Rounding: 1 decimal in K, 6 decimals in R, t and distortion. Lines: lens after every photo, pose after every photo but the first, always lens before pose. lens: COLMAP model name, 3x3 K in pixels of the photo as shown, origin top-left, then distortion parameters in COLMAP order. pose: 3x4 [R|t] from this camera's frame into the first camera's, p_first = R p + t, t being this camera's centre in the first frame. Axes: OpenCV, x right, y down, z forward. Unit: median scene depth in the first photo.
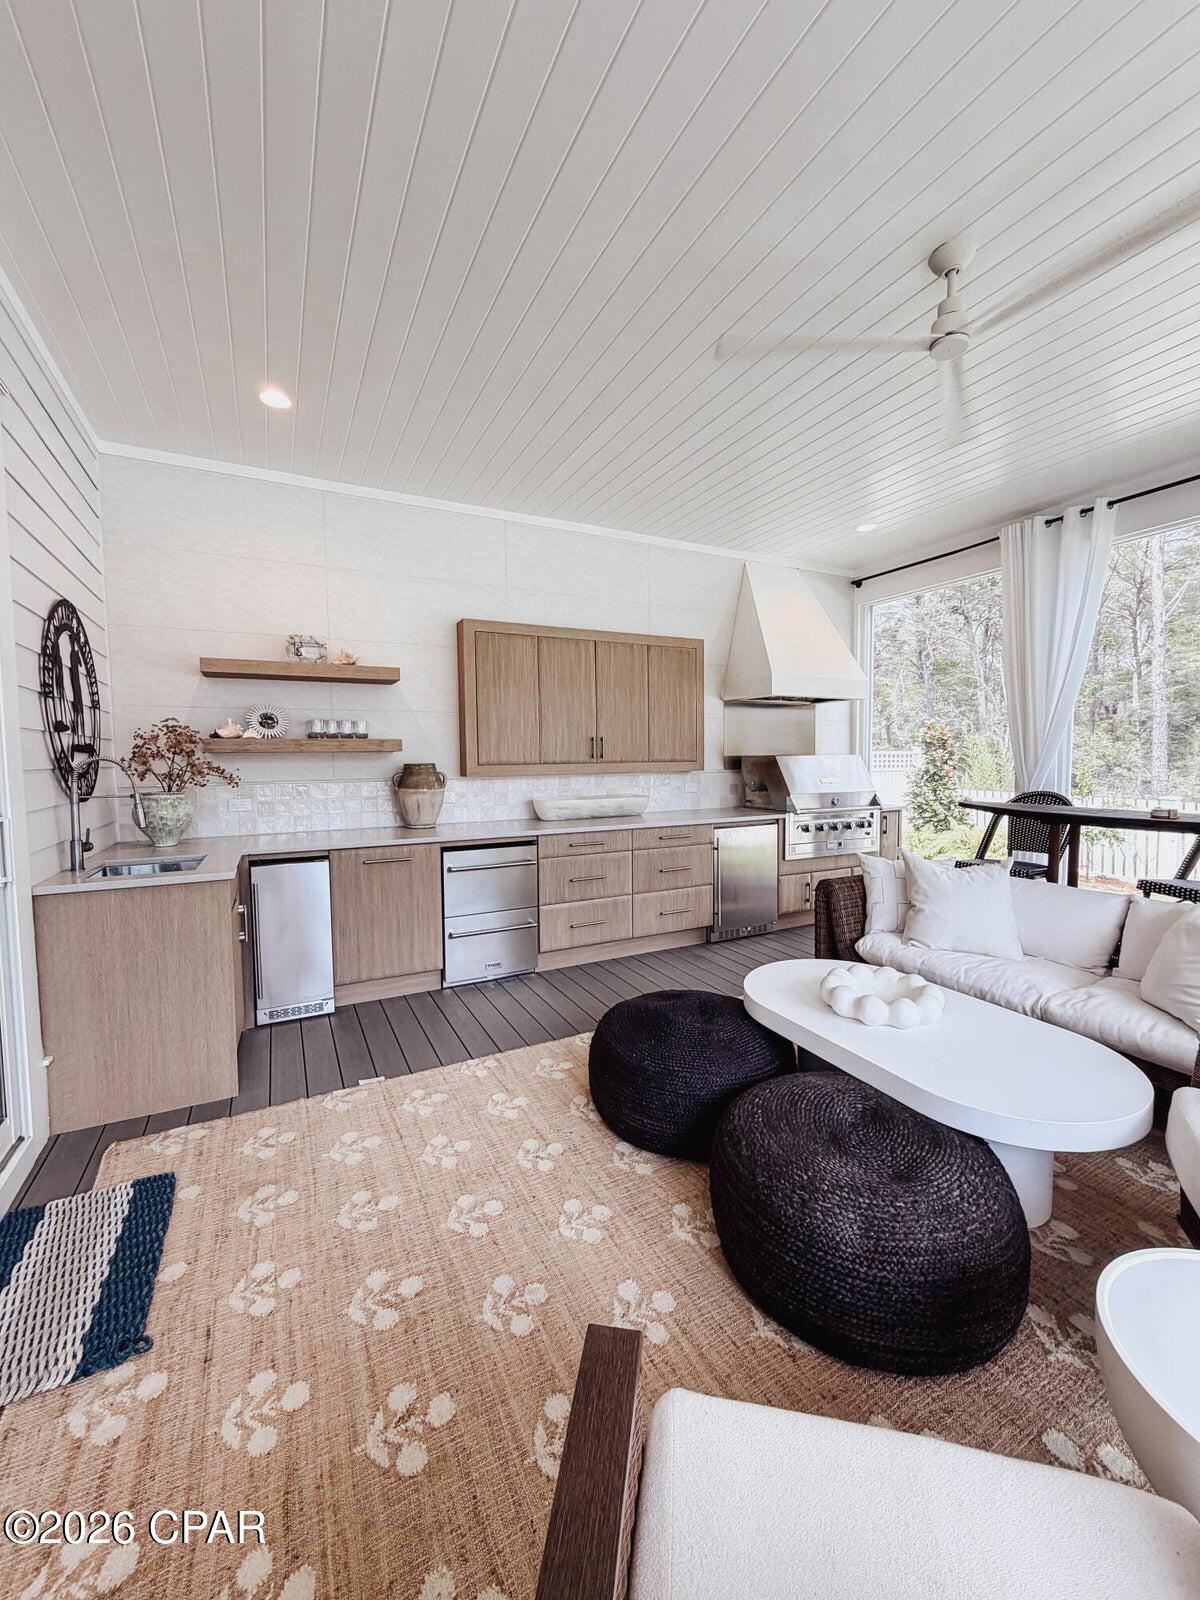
lens RADIAL K [[640.9, 0, 600.6], [0, 640.9, 795.5], [0, 0, 1]] dist [-0.000816, -0.000133]
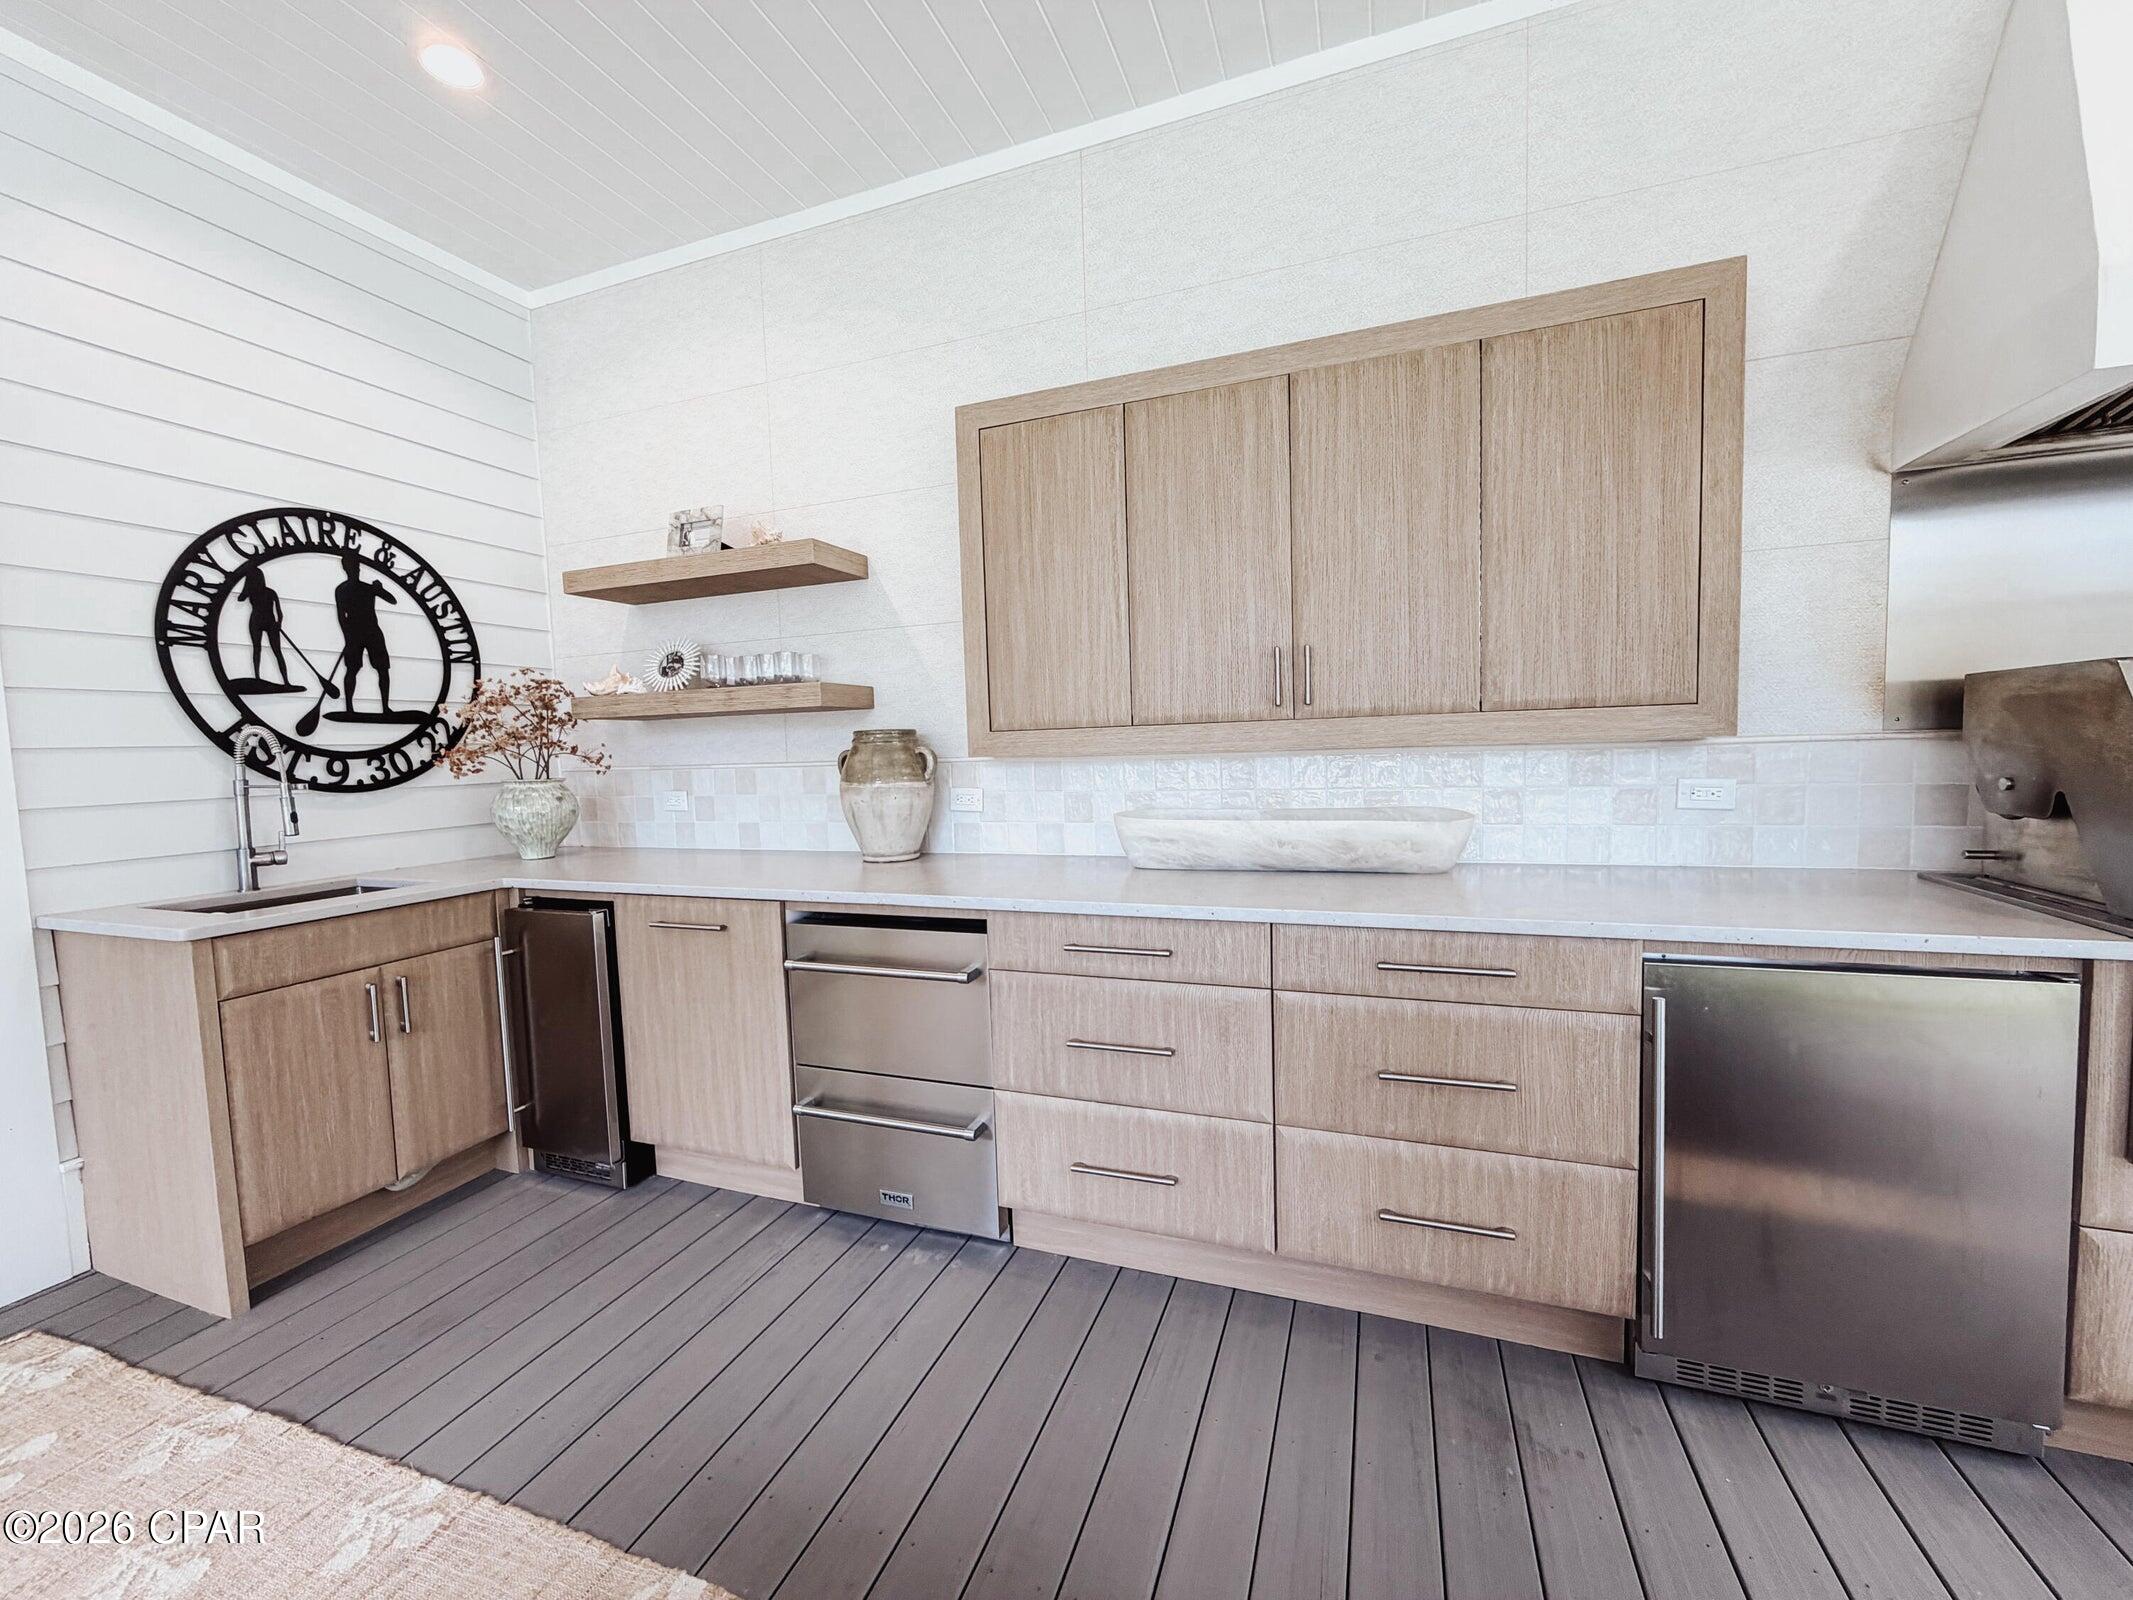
lens RADIAL K [[854.3, 0, 1059.7], [0, 854.3, 802.9], [0, 0, 1]] dist [-0.000816, -0.000133]
pose [[0.673341, 0.041171, -0.738185, 0.270958], [-0.021211, 0.999113, 0.036376, -0.019003], [0.739027, -0.008836, 0.673617, 0.598126]]
